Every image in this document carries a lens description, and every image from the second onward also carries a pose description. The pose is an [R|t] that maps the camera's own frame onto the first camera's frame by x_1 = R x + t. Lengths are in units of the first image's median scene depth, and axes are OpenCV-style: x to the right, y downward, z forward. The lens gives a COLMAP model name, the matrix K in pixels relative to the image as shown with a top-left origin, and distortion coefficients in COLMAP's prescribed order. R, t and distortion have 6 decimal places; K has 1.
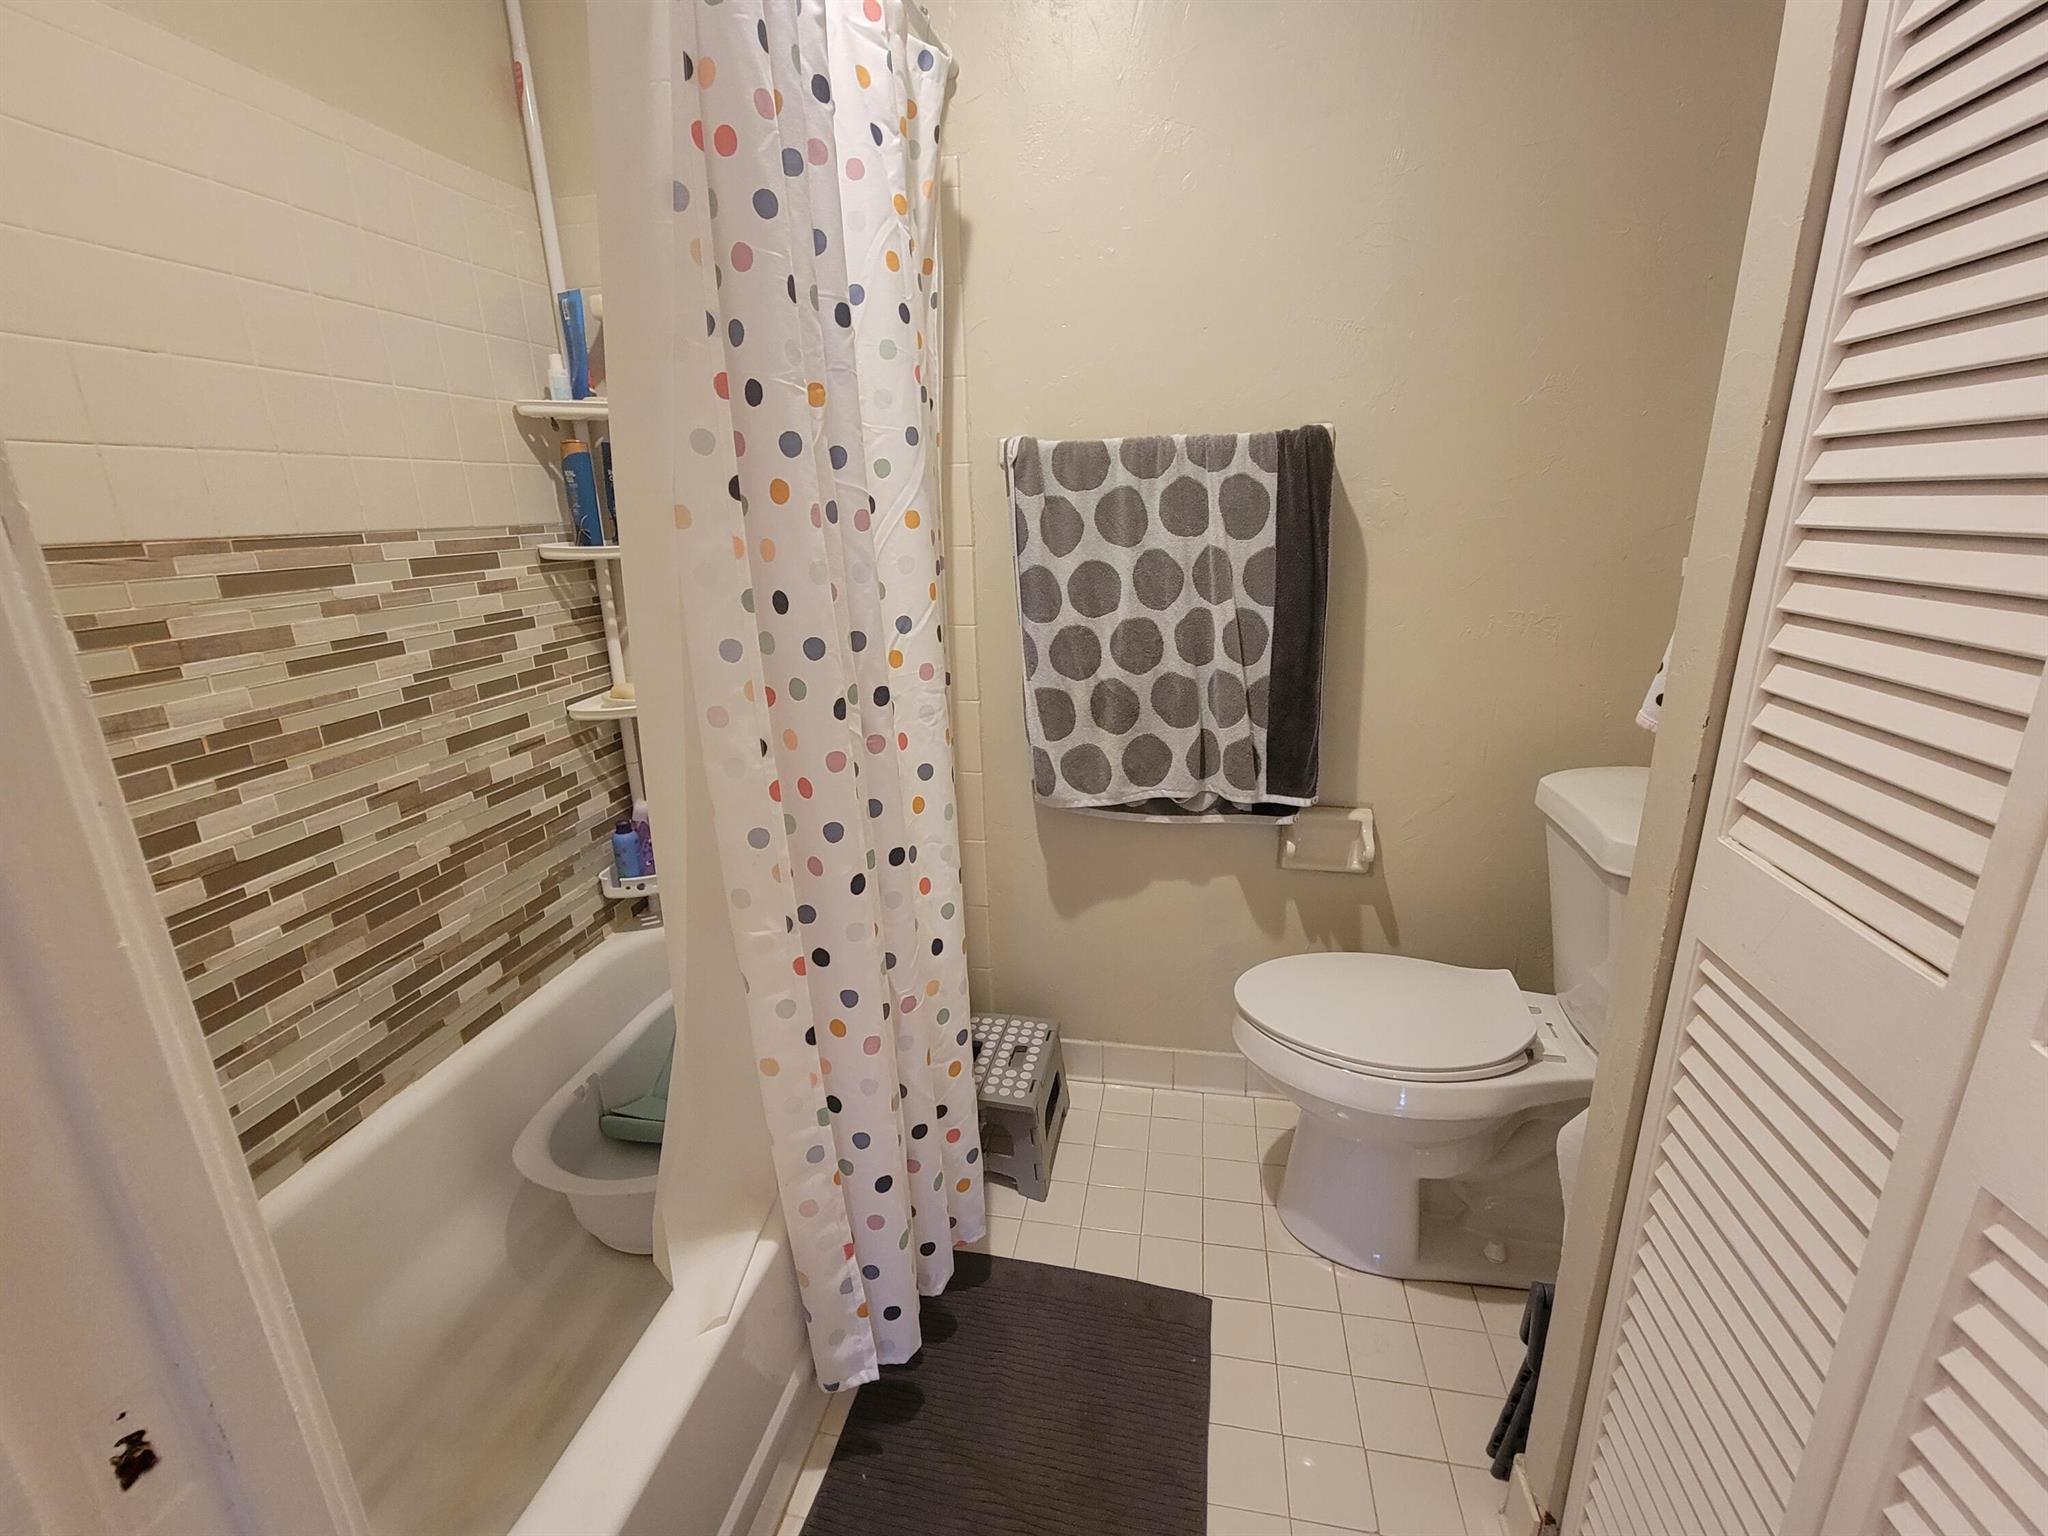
lens RADIAL K [[893.8, 0, 1029.0], [0, 893.8, 773.4], [0, 0, 1]] dist [0.003305, -0.000910]
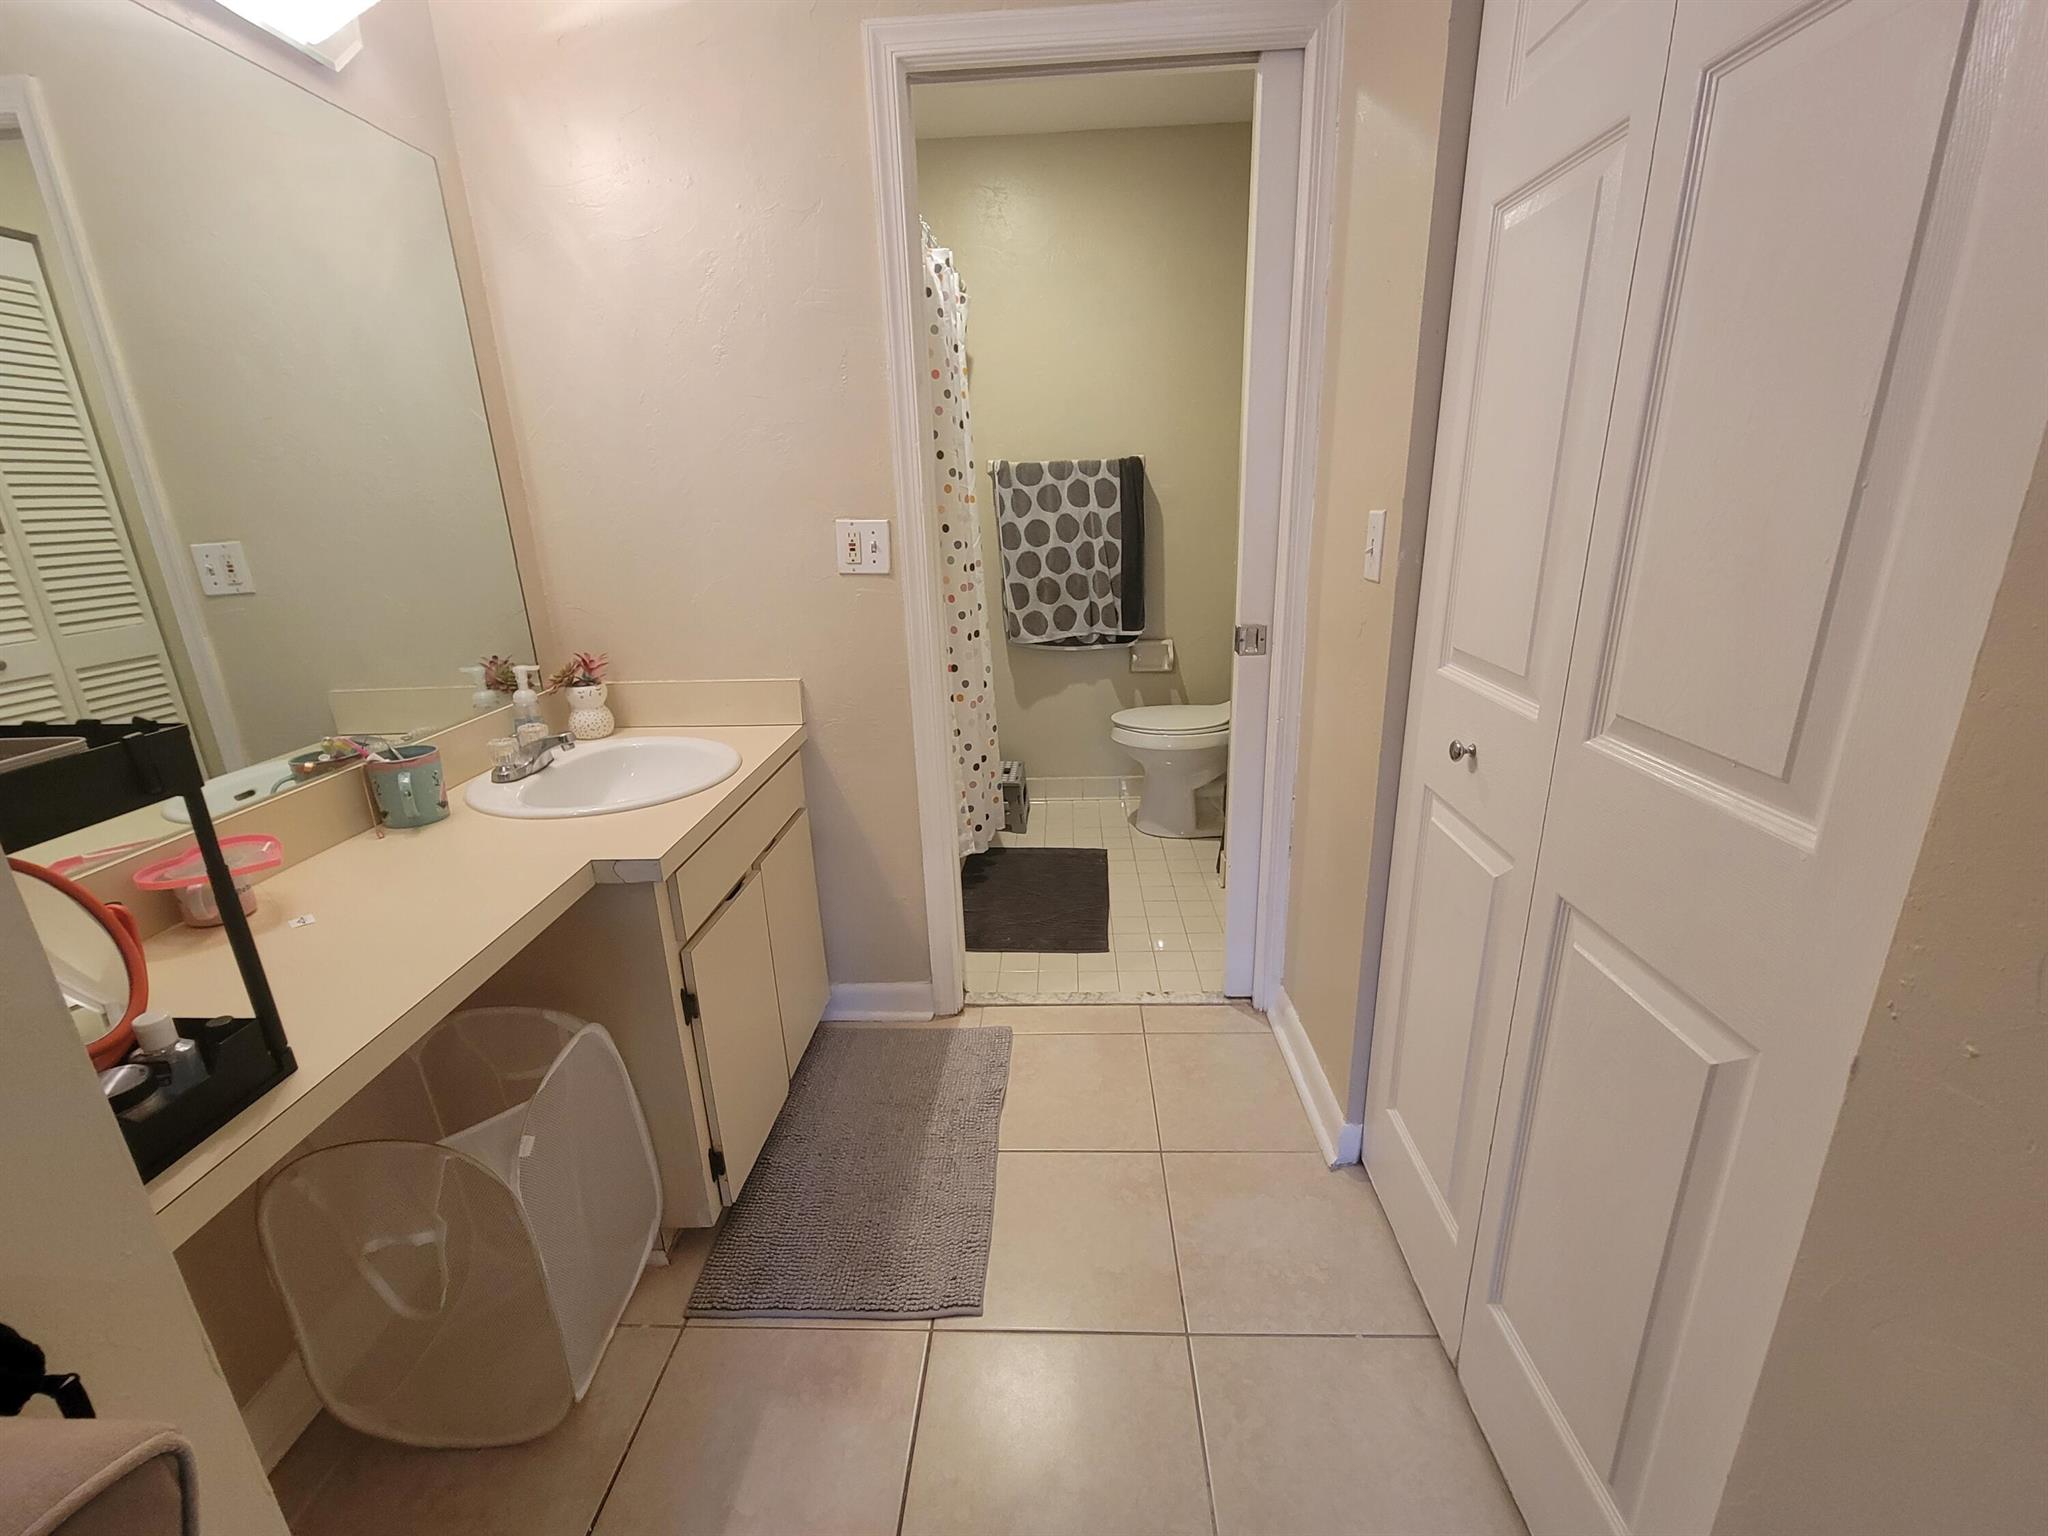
lens RADIAL K [[893.8, 0, 1022.7], [0, 893.8, 769.9], [0, 0, 1]] dist [0.003305, -0.000910]
pose [[0.989950, -0.047470, 0.133214, -0.265326], [0.046333, 0.998858, 0.011625, 0.320773], [-0.133614, -0.005336, 0.991019, -1.068897]]
